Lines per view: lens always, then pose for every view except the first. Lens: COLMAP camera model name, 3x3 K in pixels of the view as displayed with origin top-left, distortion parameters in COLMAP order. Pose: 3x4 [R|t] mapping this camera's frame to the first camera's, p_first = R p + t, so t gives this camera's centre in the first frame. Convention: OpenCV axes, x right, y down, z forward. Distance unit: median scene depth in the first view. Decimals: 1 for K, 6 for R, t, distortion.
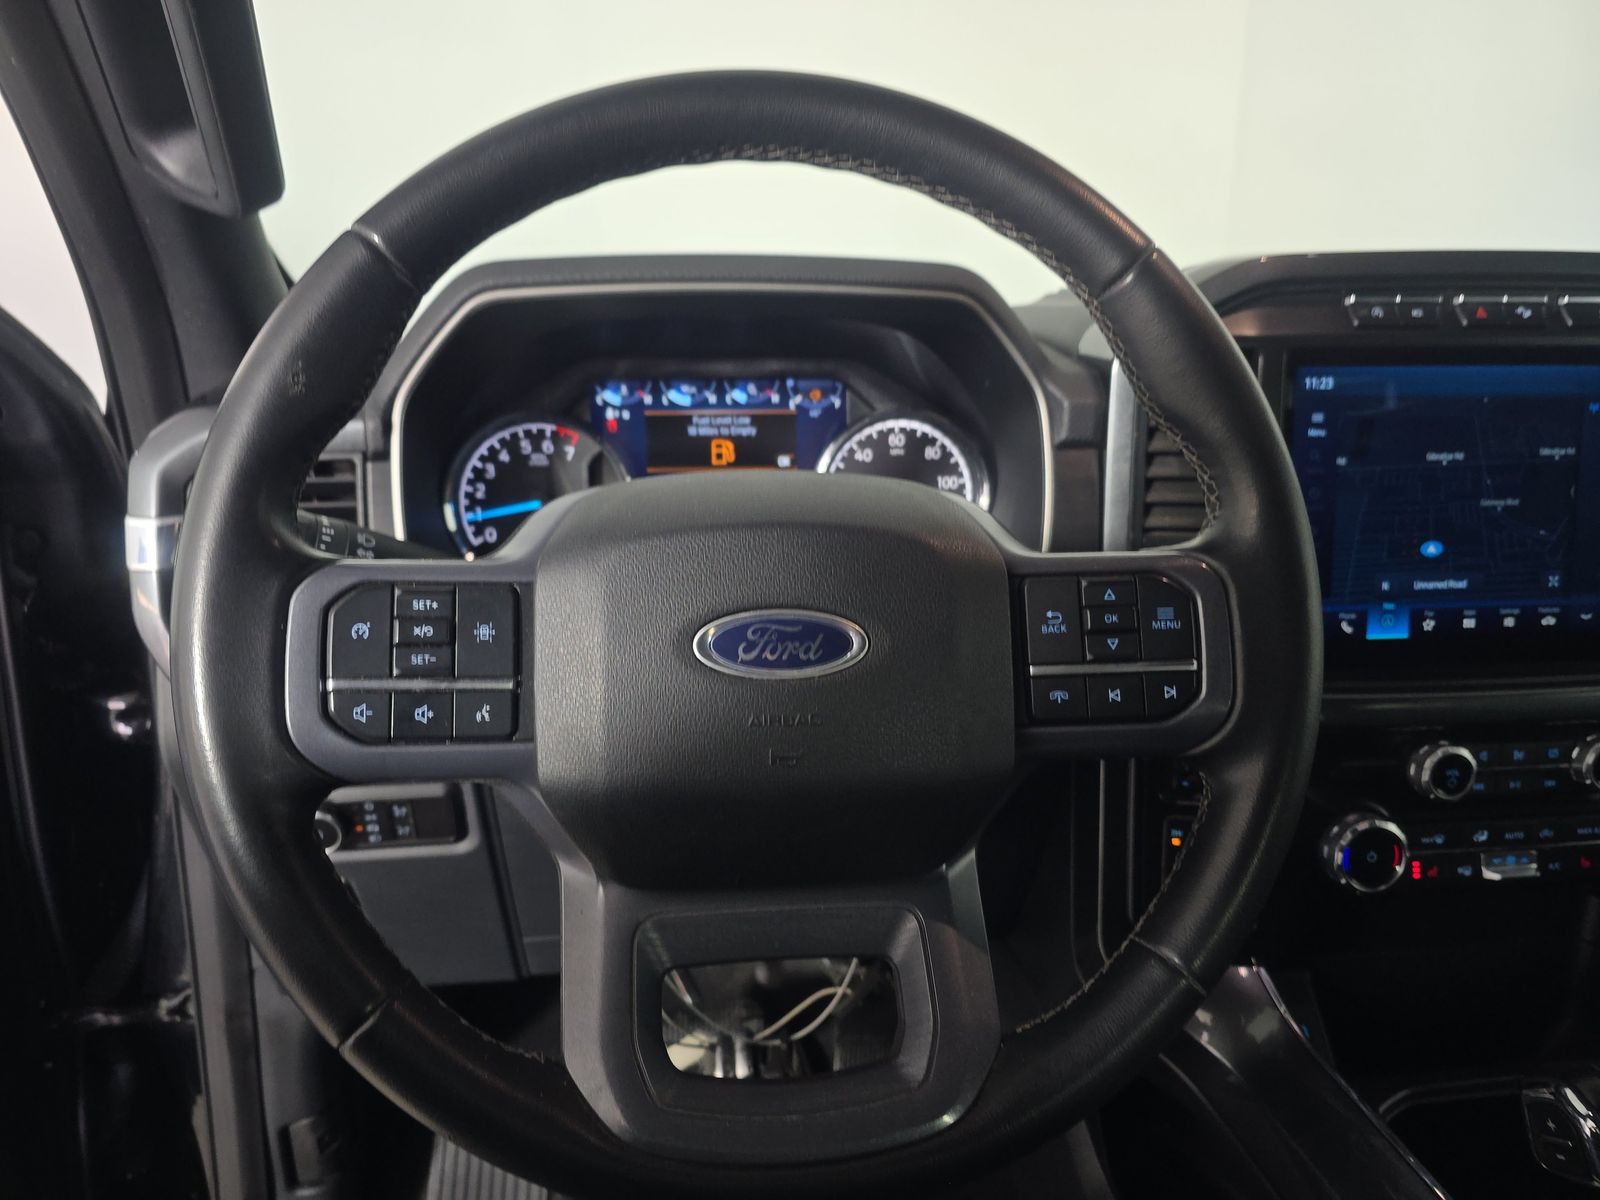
lens RADIAL K [[1102.4, 0, 803.8], [0, 1102.4, 603.0], [0, 0, 1]] dist [0.089067, -0.120586]
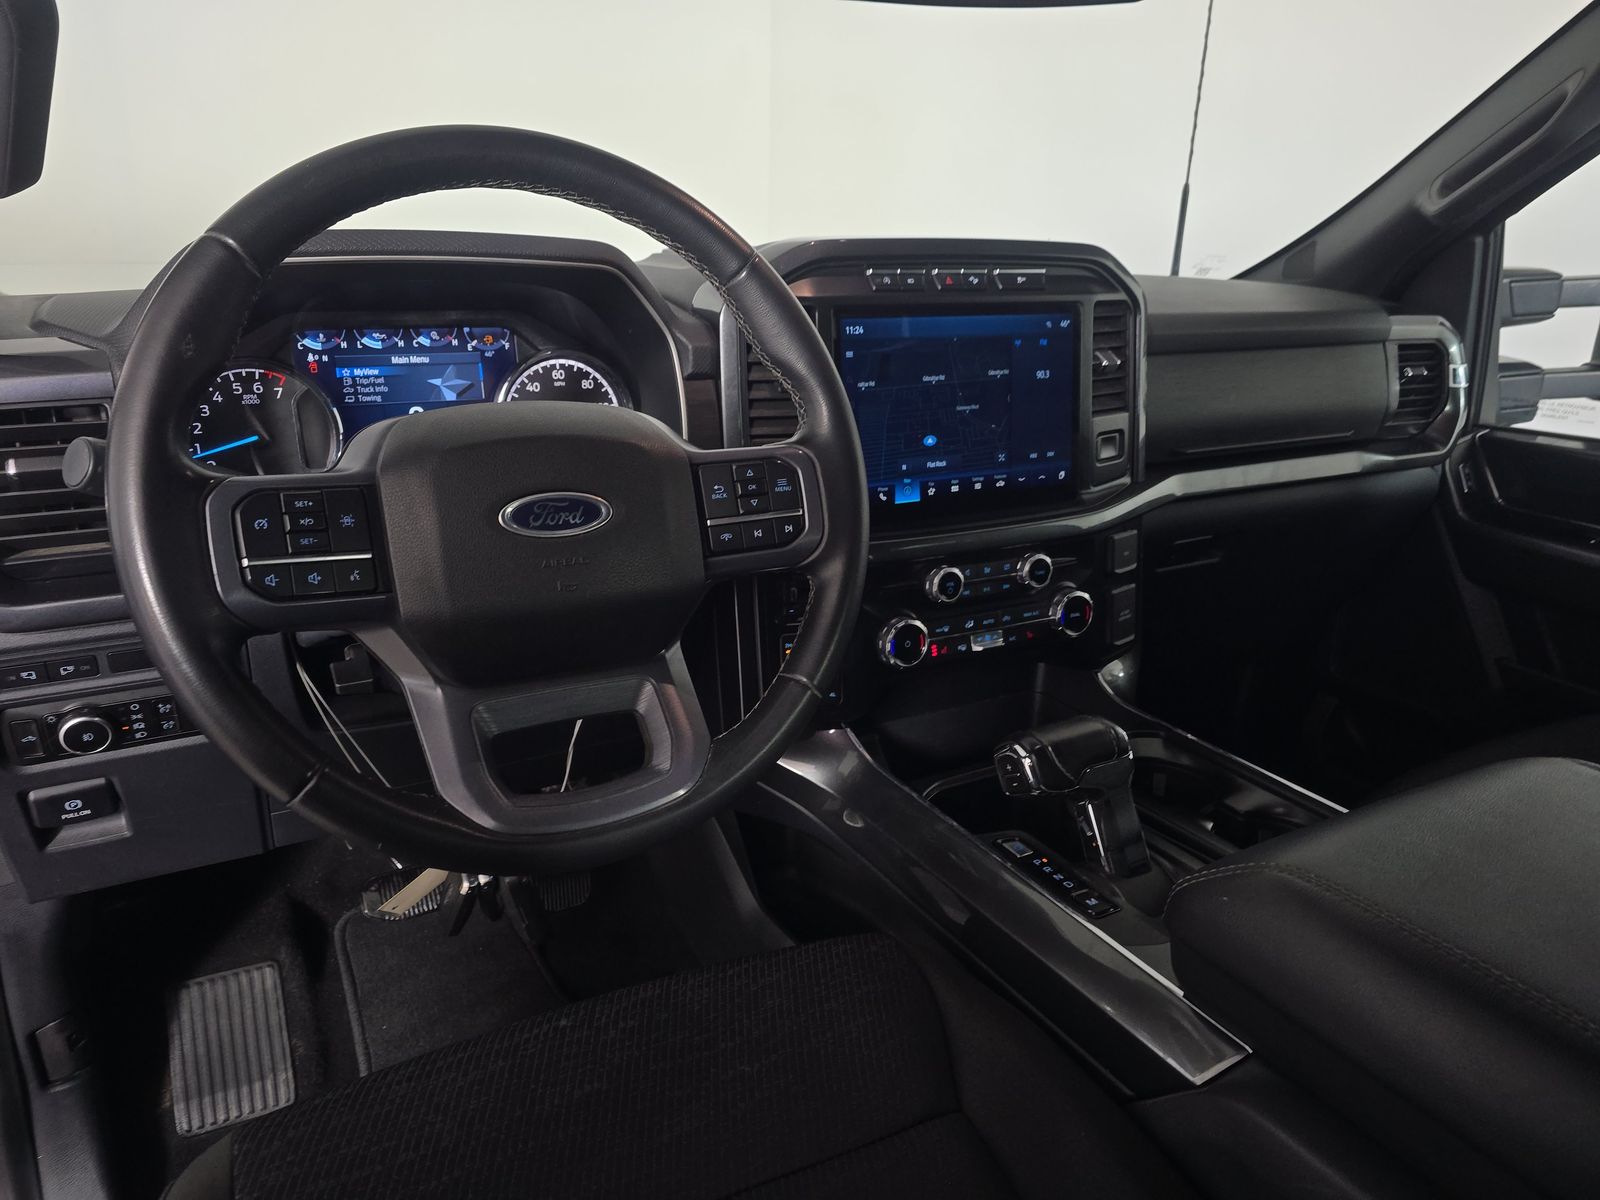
lens RADIAL K [[1102.4, 0, 803.8], [0, 1102.4, 603.0], [0, 0, 1]] dist [0.089067, -0.120586]
pose [[0.927968, -0.101574, 0.358550, -0.156471], [0.077417, 0.993692, 0.081139, 0.035668], [-0.364530, -0.047536, 0.929978, -0.340608]]
